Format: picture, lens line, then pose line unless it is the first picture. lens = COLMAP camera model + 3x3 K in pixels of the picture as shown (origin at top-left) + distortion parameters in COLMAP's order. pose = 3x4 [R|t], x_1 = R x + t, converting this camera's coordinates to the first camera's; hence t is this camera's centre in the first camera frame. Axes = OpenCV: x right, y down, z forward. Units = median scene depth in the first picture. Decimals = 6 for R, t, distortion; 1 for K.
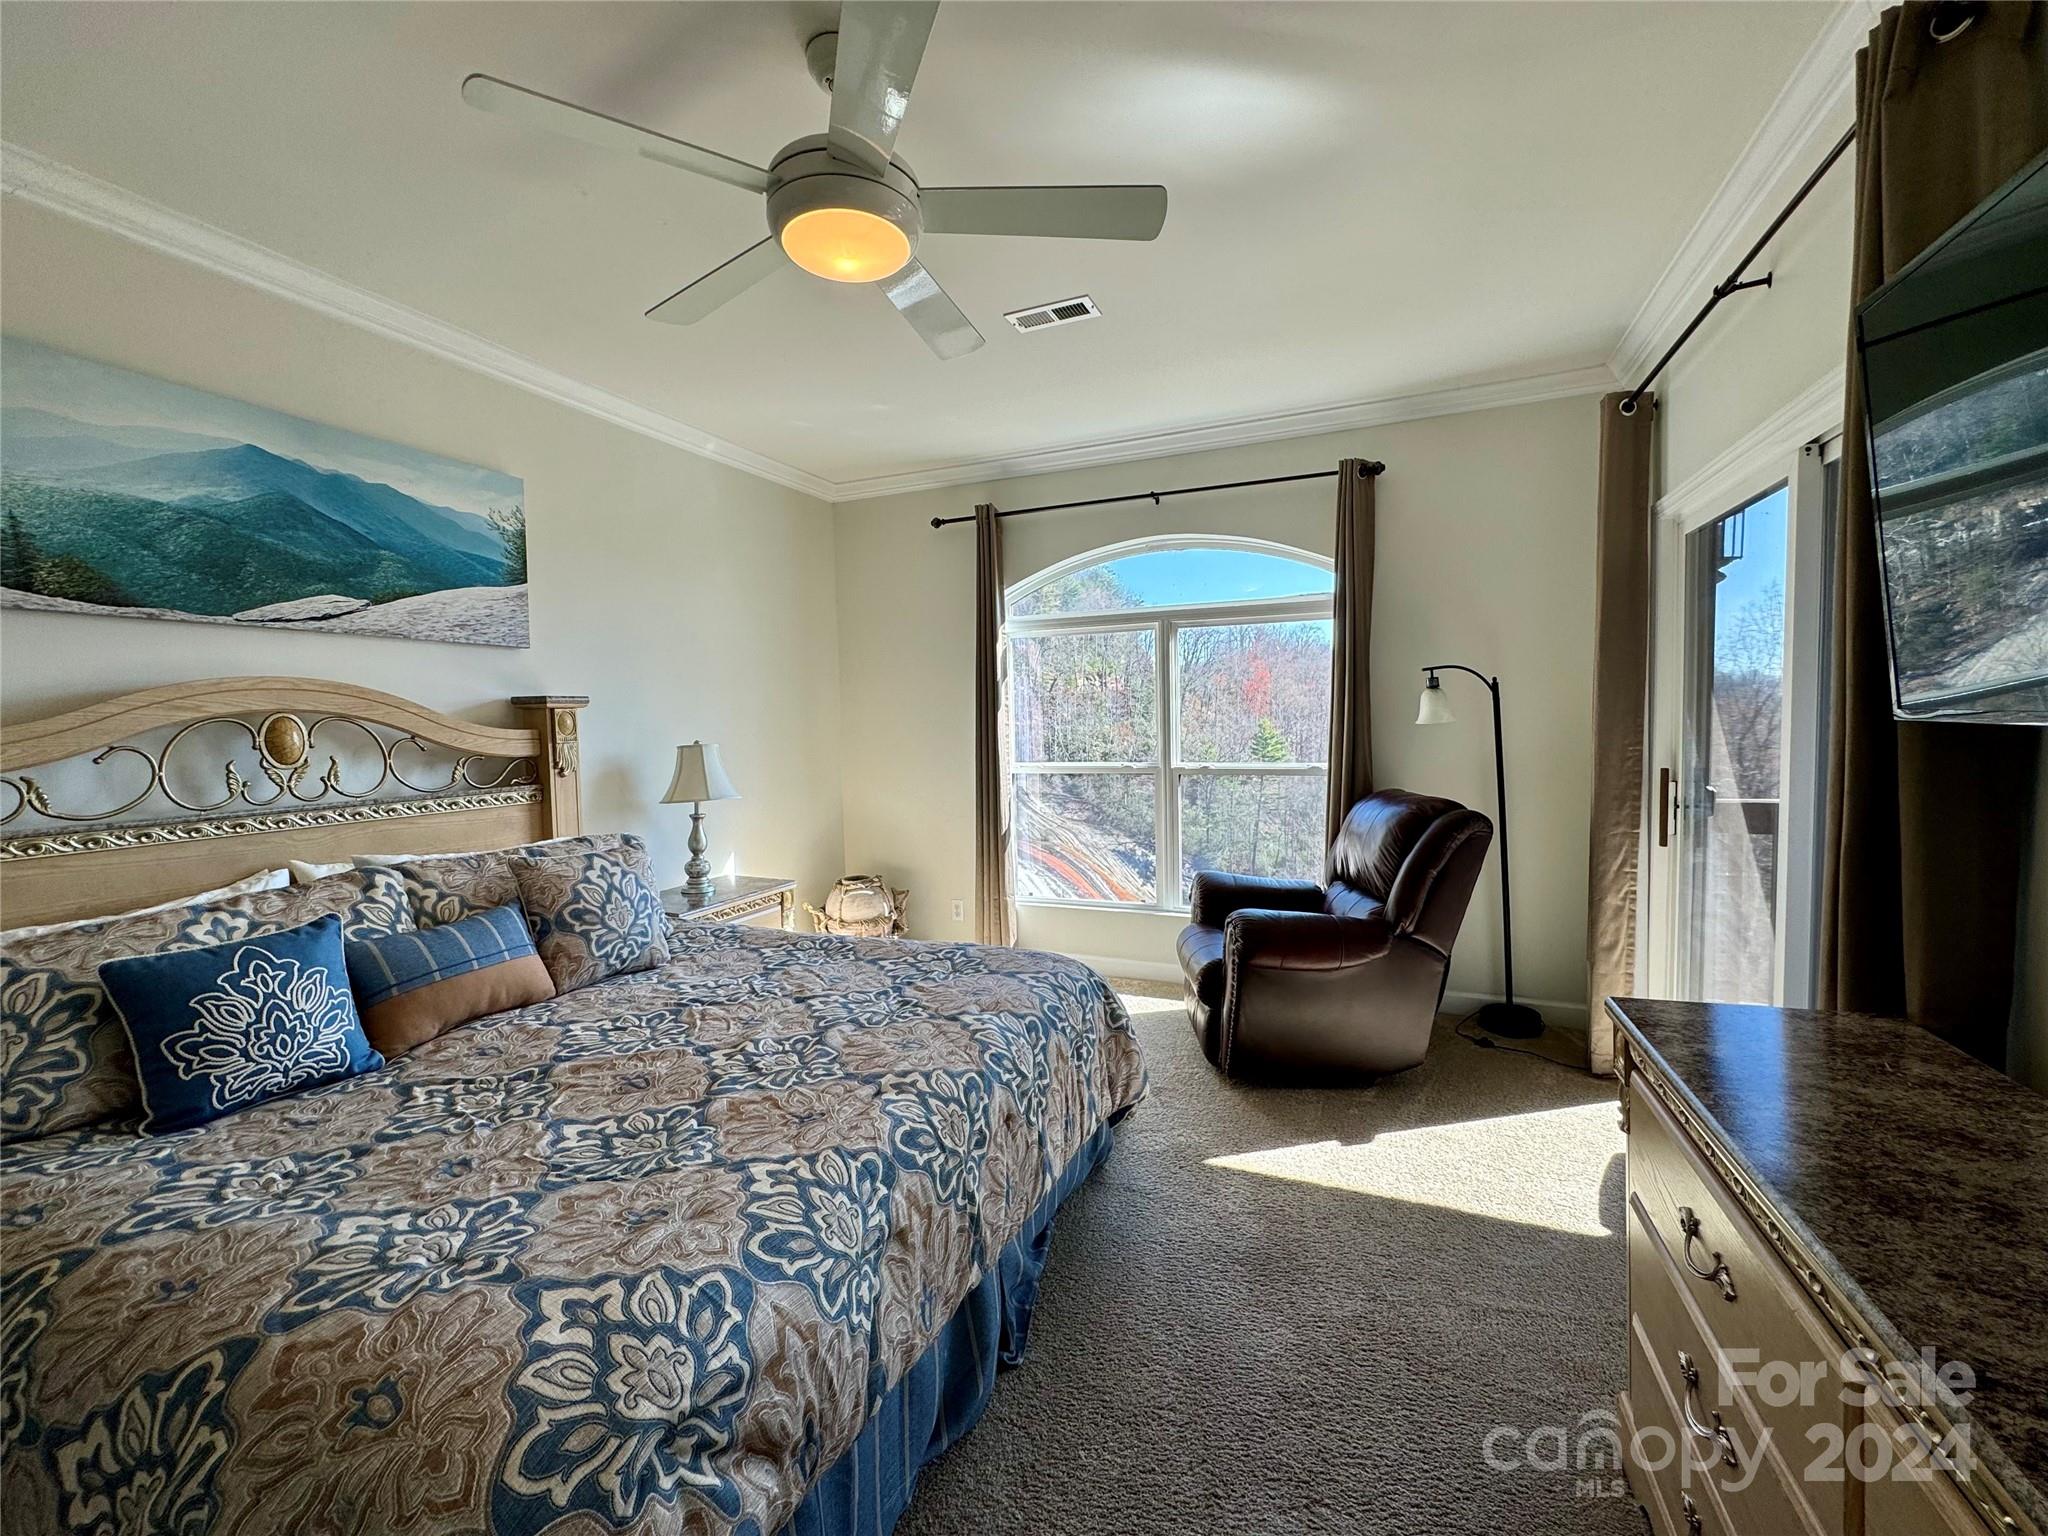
lens RADIAL K [[845.8, 0, 1022.0], [0, 845.8, 768.2], [0, 0, 1]] dist [-0.001980, 0.000215]
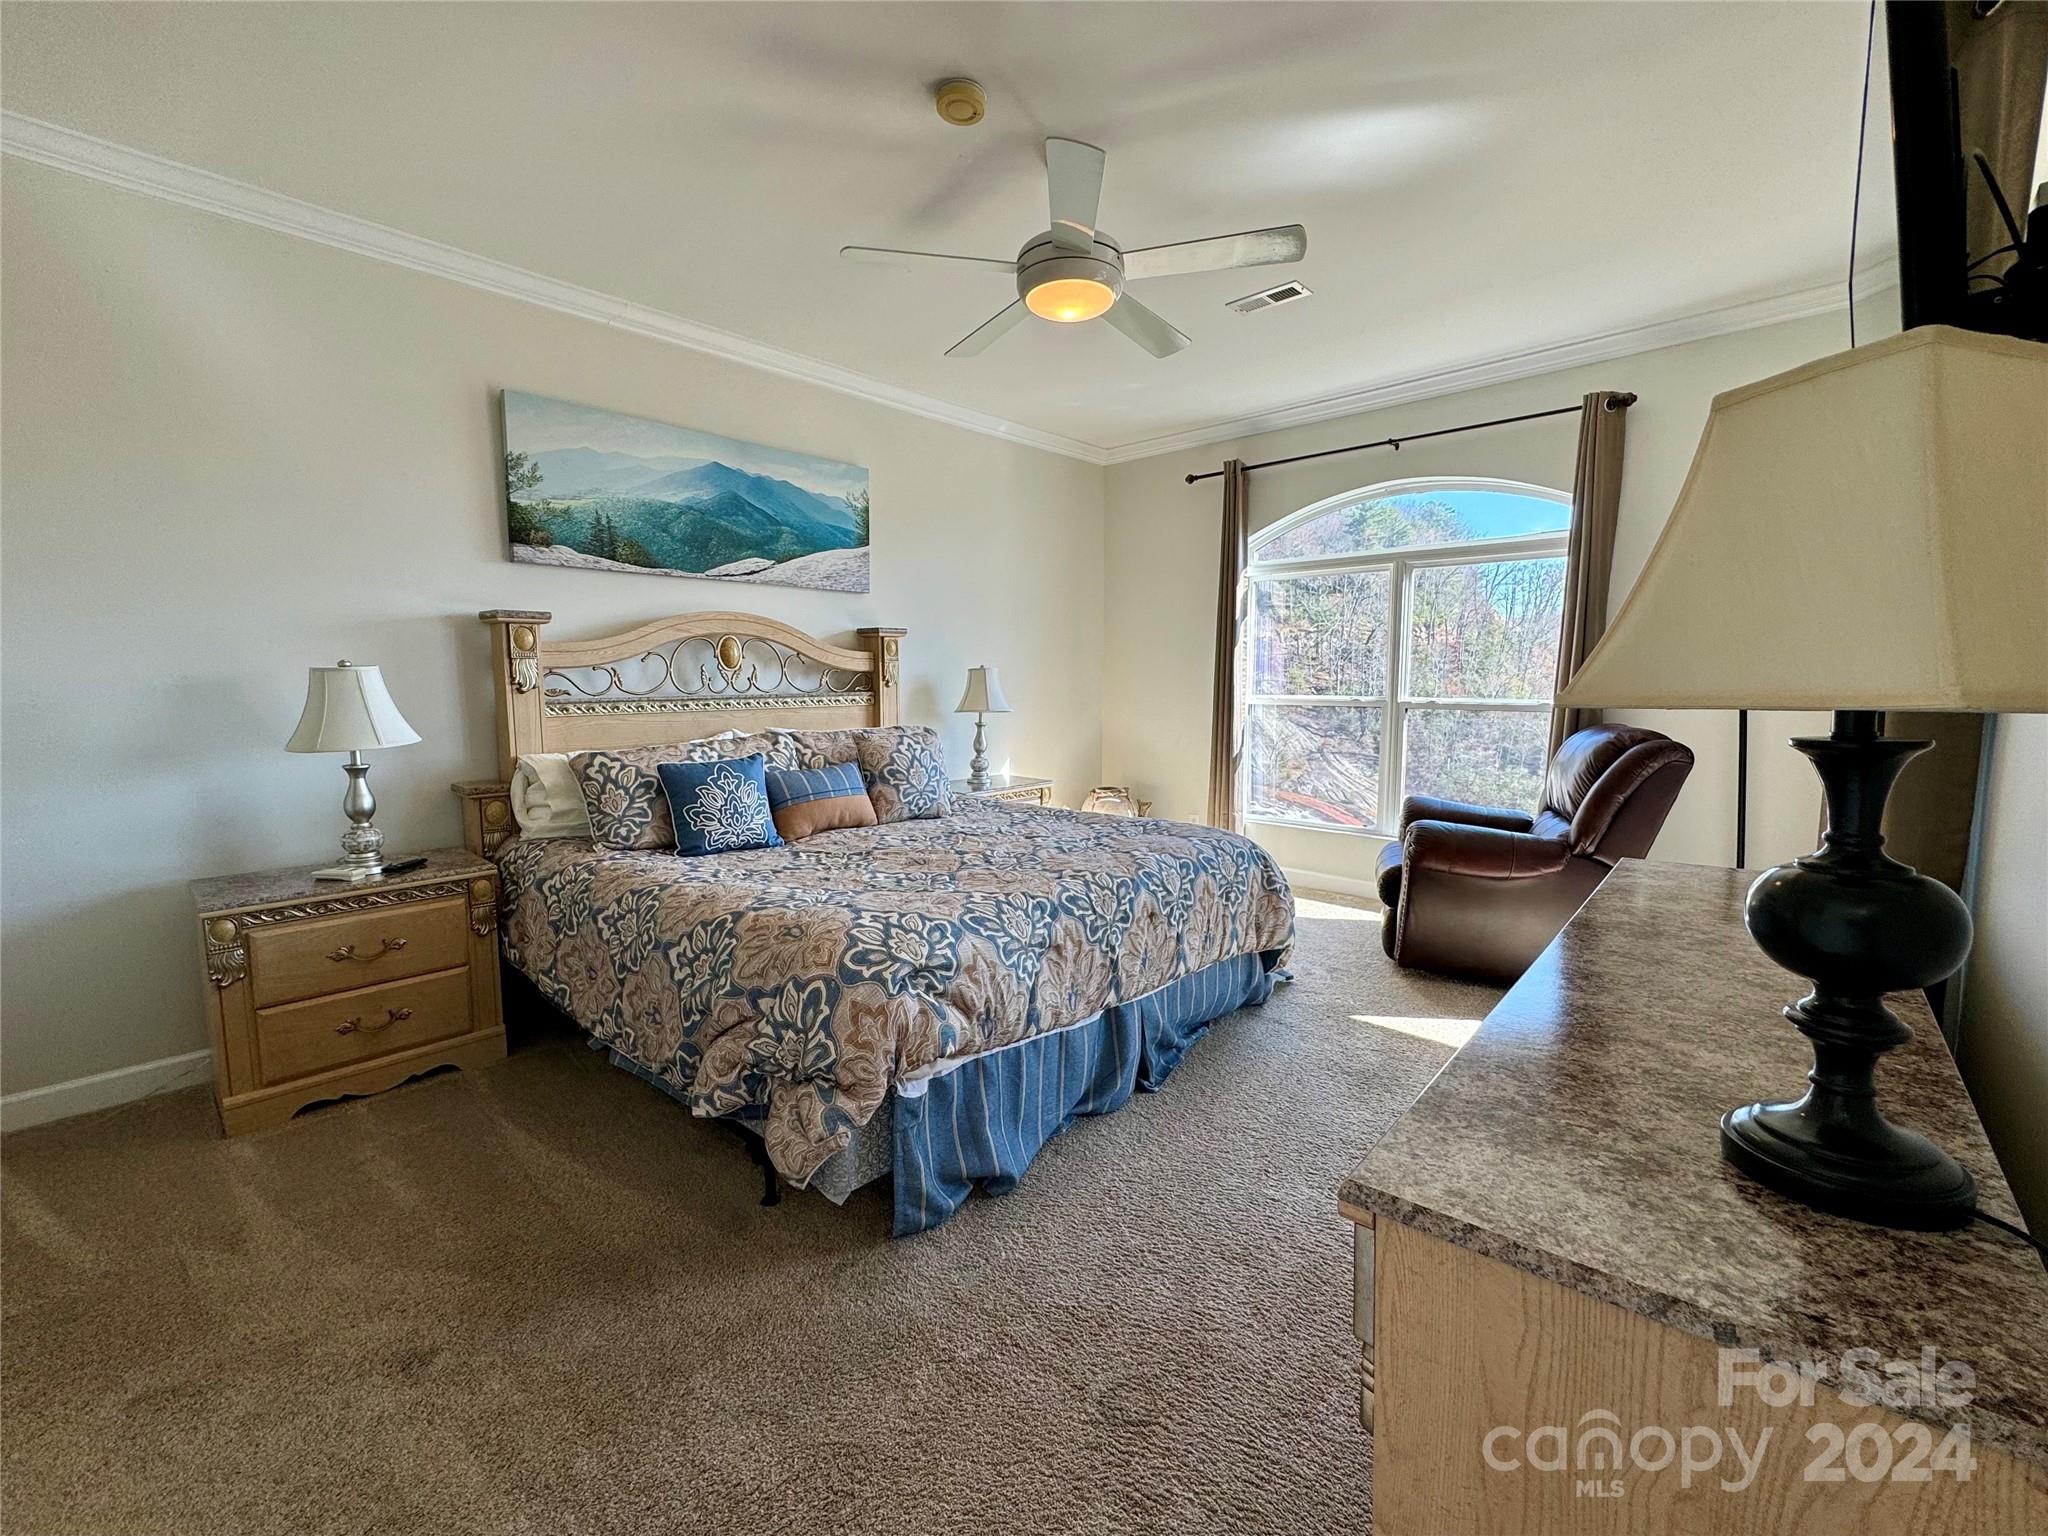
lens RADIAL K [[845.8, 0, 1022.0], [0, 845.8, 768.2], [0, 0, 1]] dist [-0.001980, 0.000215]
pose [[0.938596, 0.057264, -0.340233, 0.187905], [-0.037886, 0.997273, 0.063334, 0.063135], [0.342932, -0.046555, 0.938206, -0.305931]]
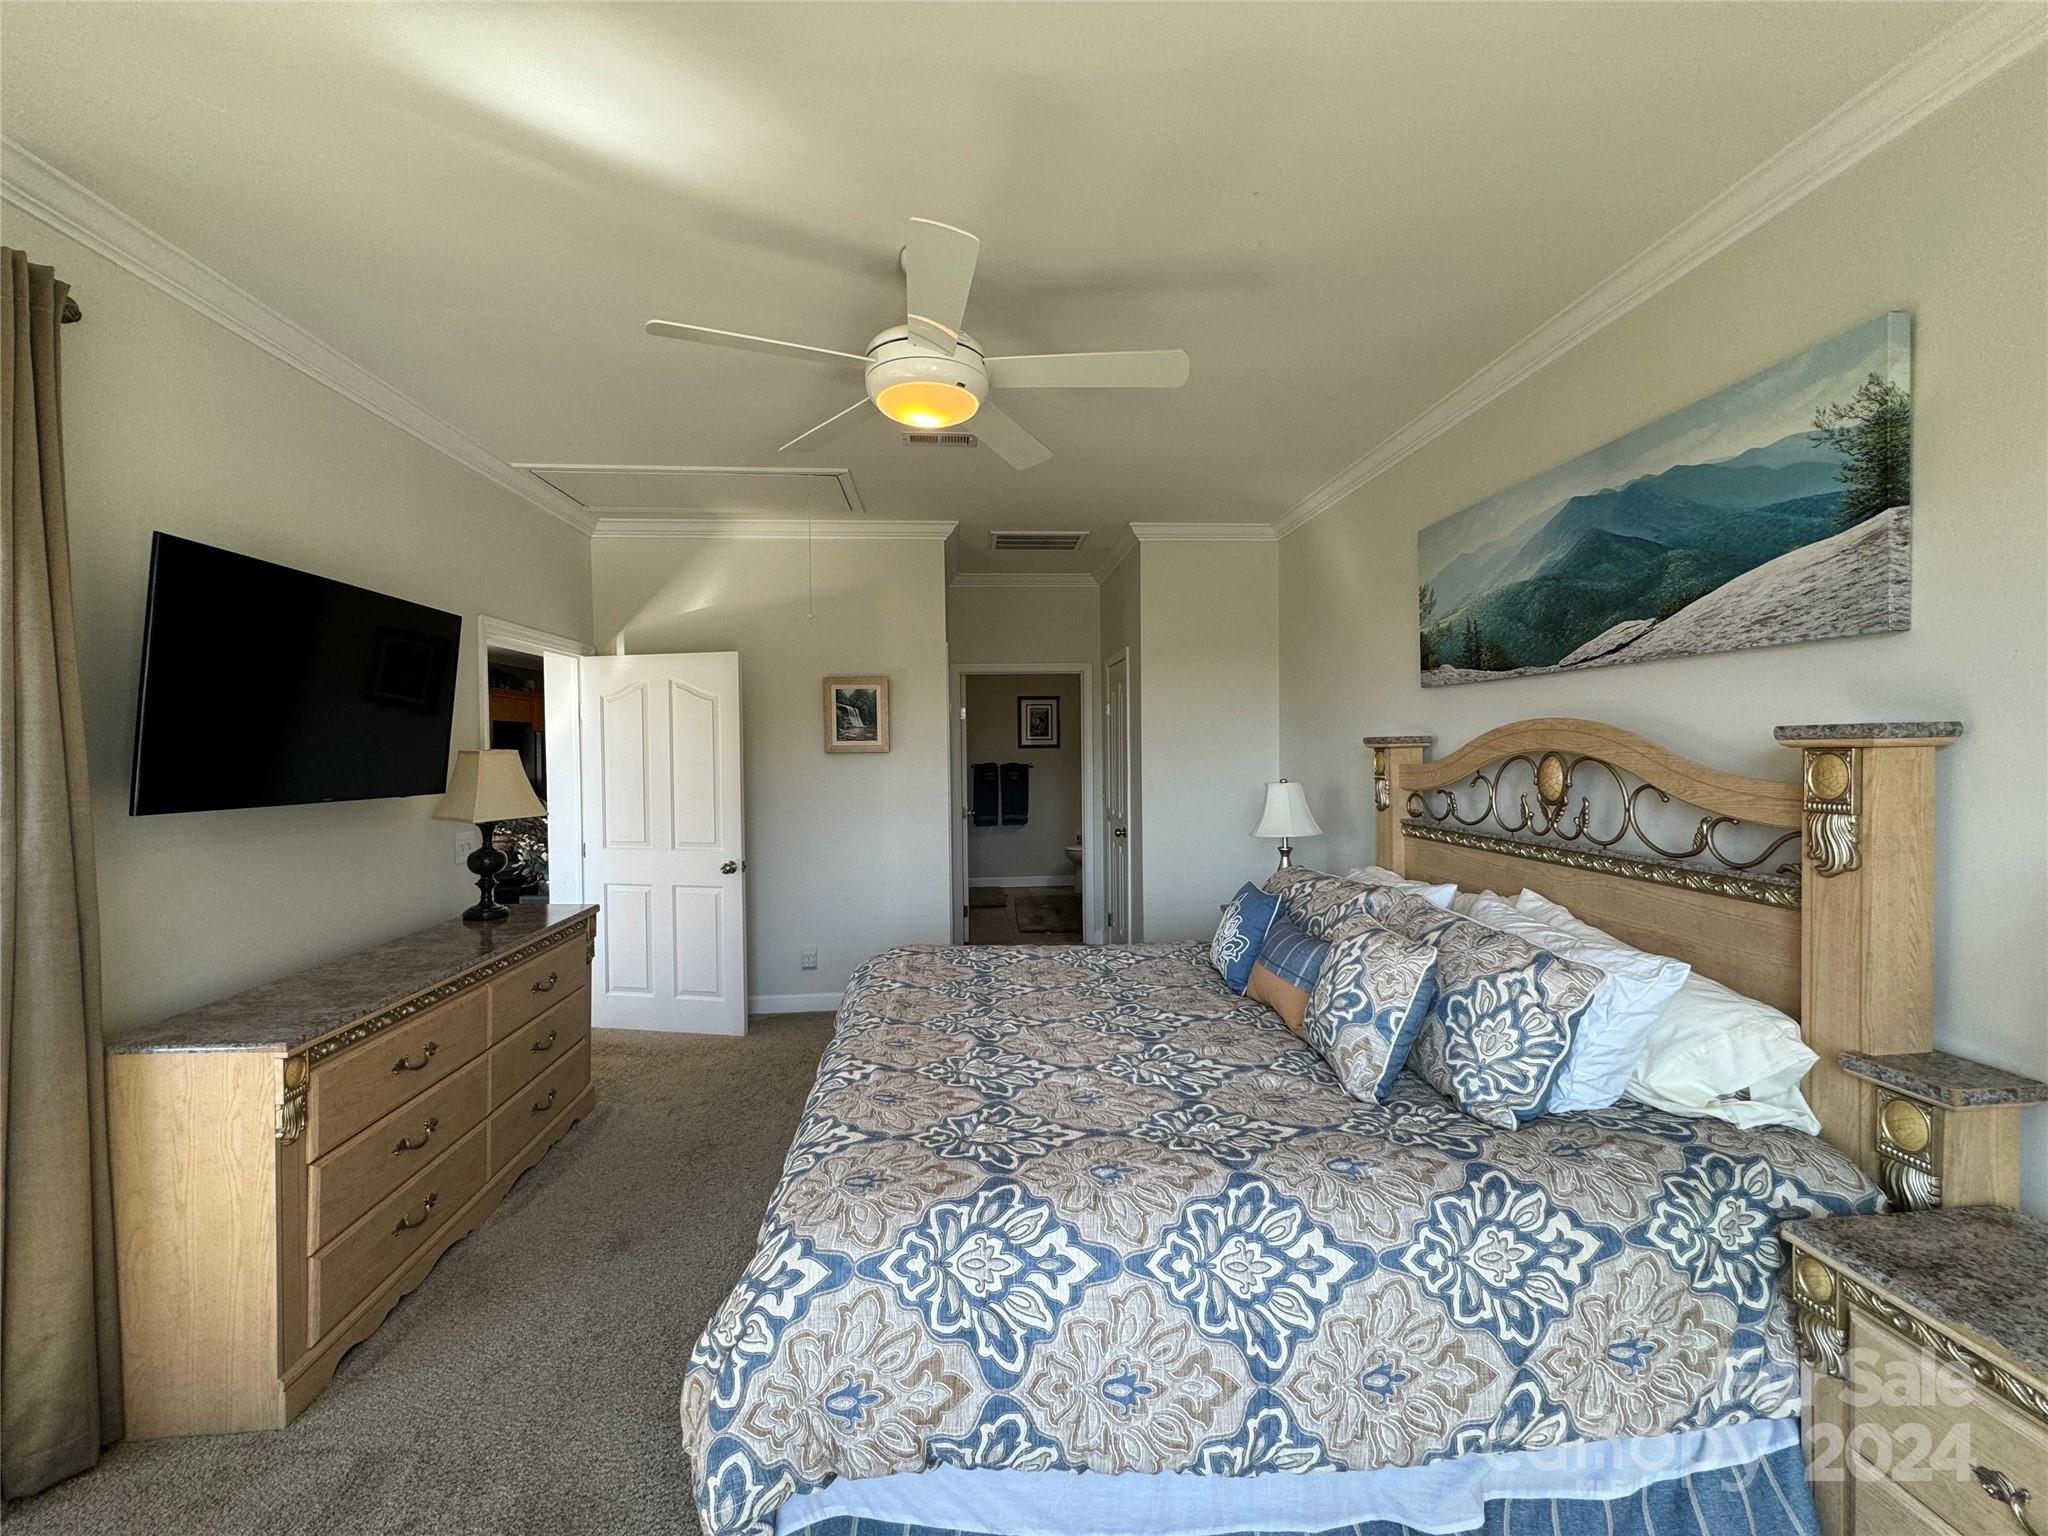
lens RADIAL K [[845.8, 0, 1022.0], [0, 845.8, 768.2], [0, 0, 1]] dist [-0.001980, 0.000215]
pose [[-0.880221, 0.041730, -0.472725, 0.208637], [0.003310, 0.996642, 0.081816, -0.138340], [0.474552, 0.070452, -0.877403, 1.659921]]
